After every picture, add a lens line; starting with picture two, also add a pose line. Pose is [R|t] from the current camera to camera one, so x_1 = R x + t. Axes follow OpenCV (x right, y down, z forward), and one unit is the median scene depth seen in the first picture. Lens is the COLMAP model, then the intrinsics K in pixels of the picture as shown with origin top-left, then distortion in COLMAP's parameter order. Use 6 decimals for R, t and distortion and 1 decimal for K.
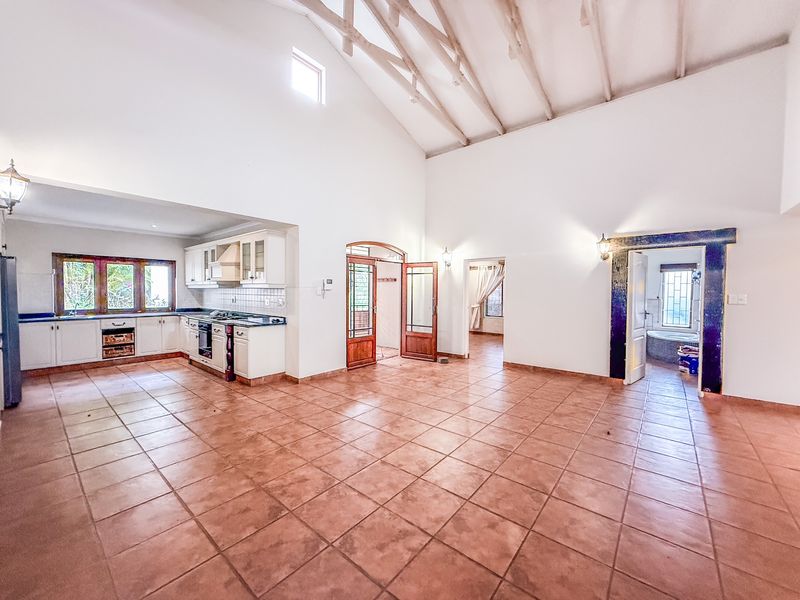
lens RADIAL K [[317.6, 0, 395.5], [0, 317.6, 302.0], [0, 0, 1]] dist [0.003536, 0.000845]
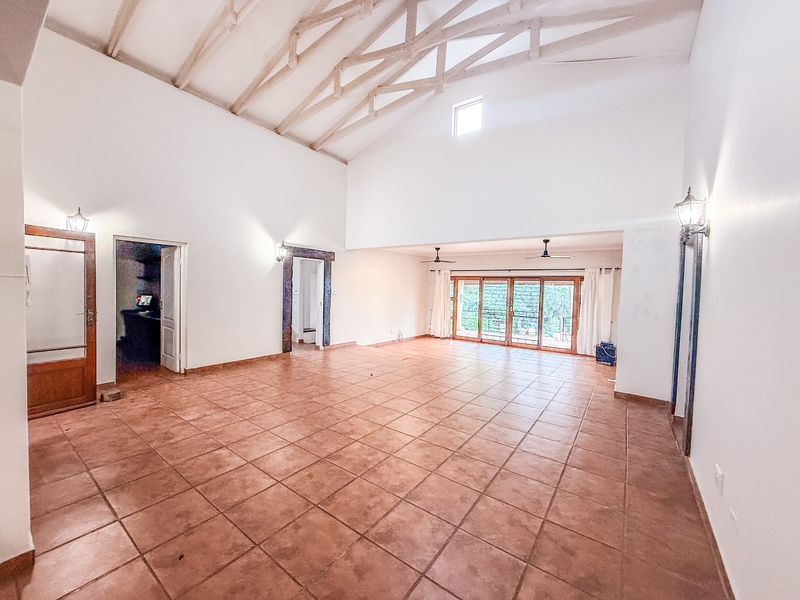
lens RADIAL K [[317.6, 0, 401.0], [0, 317.6, 298.2], [0, 0, 1]] dist [0.003536, 0.000845]
pose [[-0.073701, -0.040360, 0.996463, -0.843013], [0.008487, 0.999119, 0.041096, -0.045752], [-0.997244, 0.011486, -0.073294, 0.809421]]
